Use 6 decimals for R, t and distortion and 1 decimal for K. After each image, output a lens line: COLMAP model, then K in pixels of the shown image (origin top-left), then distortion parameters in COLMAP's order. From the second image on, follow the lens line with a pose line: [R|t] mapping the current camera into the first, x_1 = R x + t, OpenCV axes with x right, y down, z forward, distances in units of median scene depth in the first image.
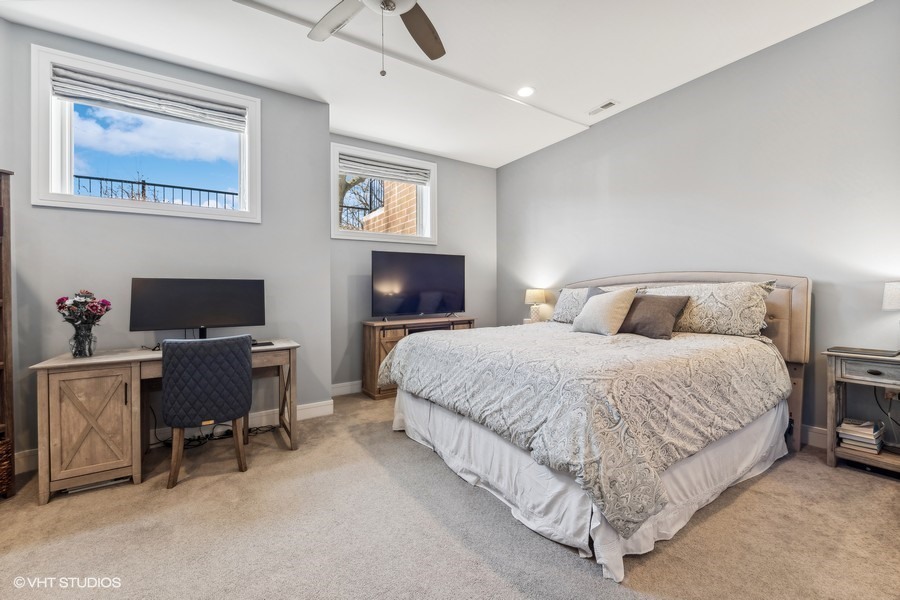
lens RADIAL K [[376.2, 0, 450.8], [0, 376.2, 293.2], [0, 0, 1]] dist [-0.011001, -0.000201]
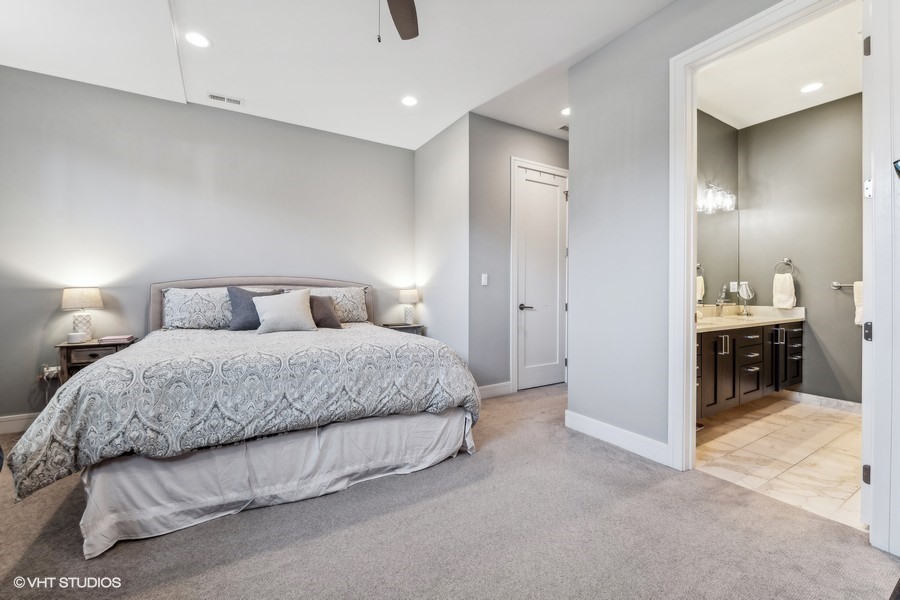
lens RADIAL K [[376.2, 0, 450.8], [0, 376.2, 293.2], [0, 0, 1]] dist [-0.011001, -0.000201]
pose [[0.026482, 0.010789, 0.999591, -0.903789], [-0.000459, 0.999942, -0.010781, 0.014358], [-0.999649, -0.000173, 0.026485, 0.696214]]
